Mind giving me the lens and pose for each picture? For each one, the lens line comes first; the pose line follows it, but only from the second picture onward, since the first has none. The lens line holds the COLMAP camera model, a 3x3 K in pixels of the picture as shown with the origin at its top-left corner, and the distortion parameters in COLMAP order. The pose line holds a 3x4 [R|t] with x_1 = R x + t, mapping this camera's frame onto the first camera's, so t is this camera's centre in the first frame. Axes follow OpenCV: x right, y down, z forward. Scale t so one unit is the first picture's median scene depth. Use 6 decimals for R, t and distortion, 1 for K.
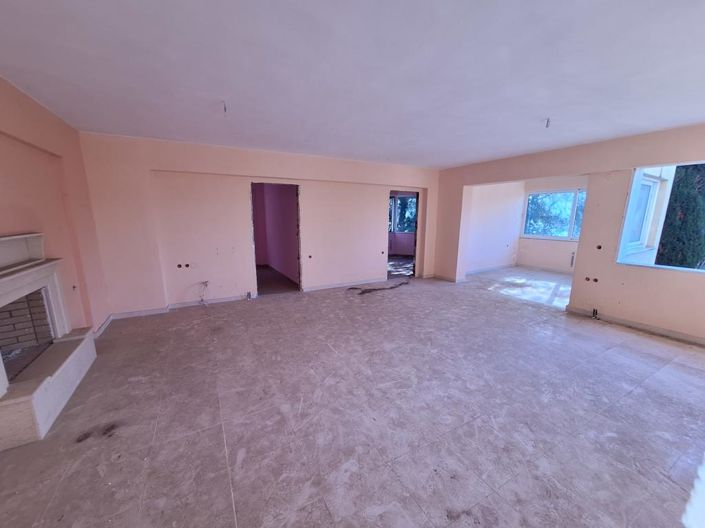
lens RADIAL K [[274.4, 0, 351.7], [0, 274.4, 266.9], [0, 0, 1]] dist [-0.014777, -0.000163]
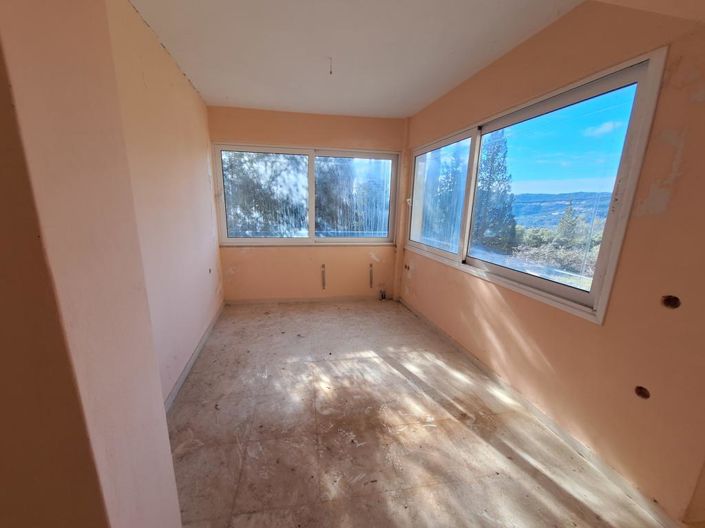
lens RADIAL K [[274.4, 0, 350.3], [0, 274.4, 265.7], [0, 0, 1]] dist [-0.014777, -0.000163]
pose [[0.321514, -0.205072, 0.924432, 0.277485], [0.155501, 0.974448, 0.162084, -0.128788], [-0.934049, 0.091638, 0.345187, 0.705380]]
